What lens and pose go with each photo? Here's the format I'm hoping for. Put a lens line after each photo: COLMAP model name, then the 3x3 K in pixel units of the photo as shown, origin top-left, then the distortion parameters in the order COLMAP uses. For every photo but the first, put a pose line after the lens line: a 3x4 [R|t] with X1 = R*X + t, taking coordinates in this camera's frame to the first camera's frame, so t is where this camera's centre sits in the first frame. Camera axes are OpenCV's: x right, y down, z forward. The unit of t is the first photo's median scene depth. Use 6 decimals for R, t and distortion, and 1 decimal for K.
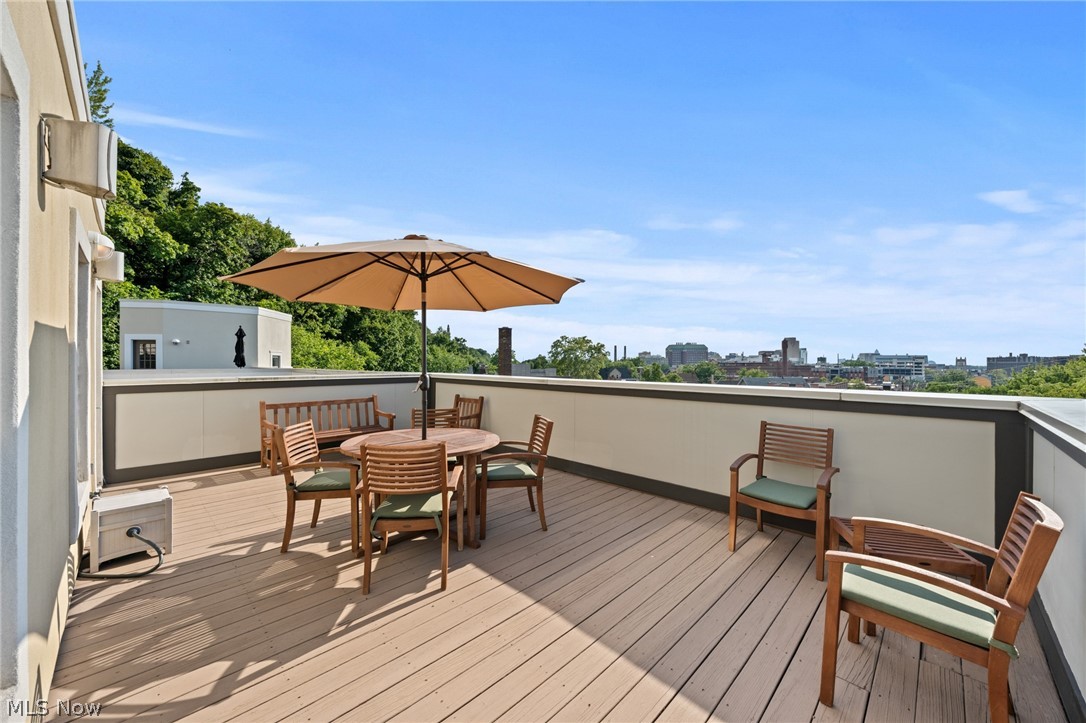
lens RADIAL K [[407.2, 0, 546.2], [0, 407.2, 362.1], [0, 0, 1]] dist [-0.001273, -0.000082]
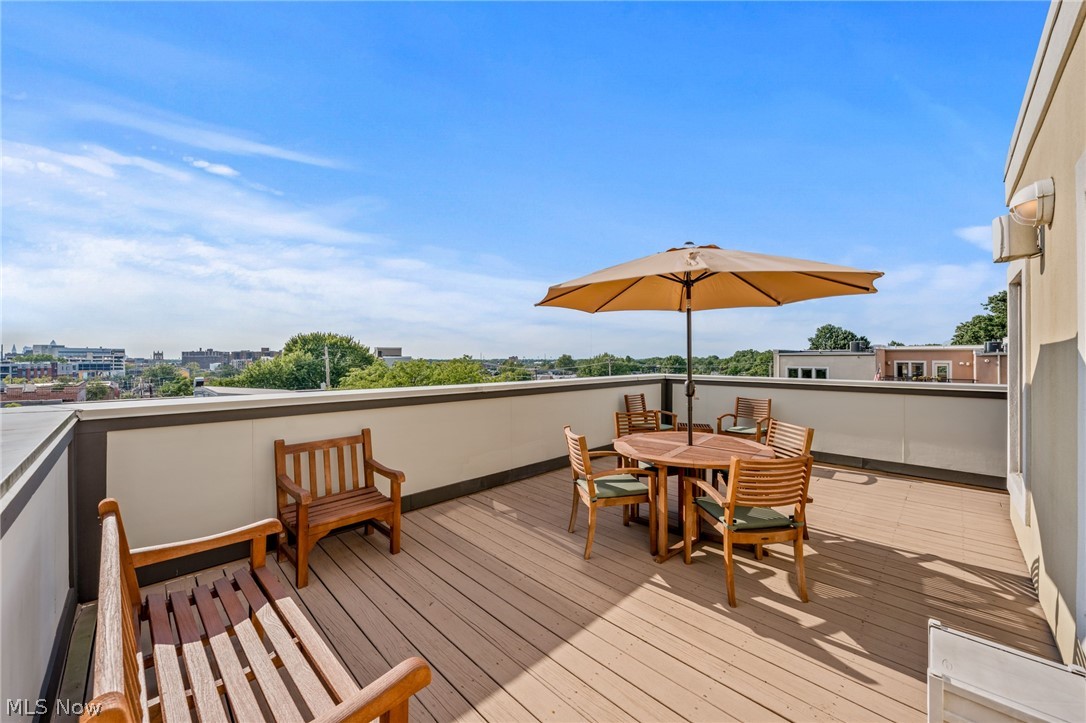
lens RADIAL K [[407.2, 0, 546.2], [0, 407.2, 362.1], [0, 0, 1]] dist [-0.001273, -0.000082]
pose [[0.007100, -0.016932, 0.999831, -1.508376], [0.001764, 0.999855, 0.016920, -0.041316], [-0.999973, 0.001644, 0.007129, 1.562489]]
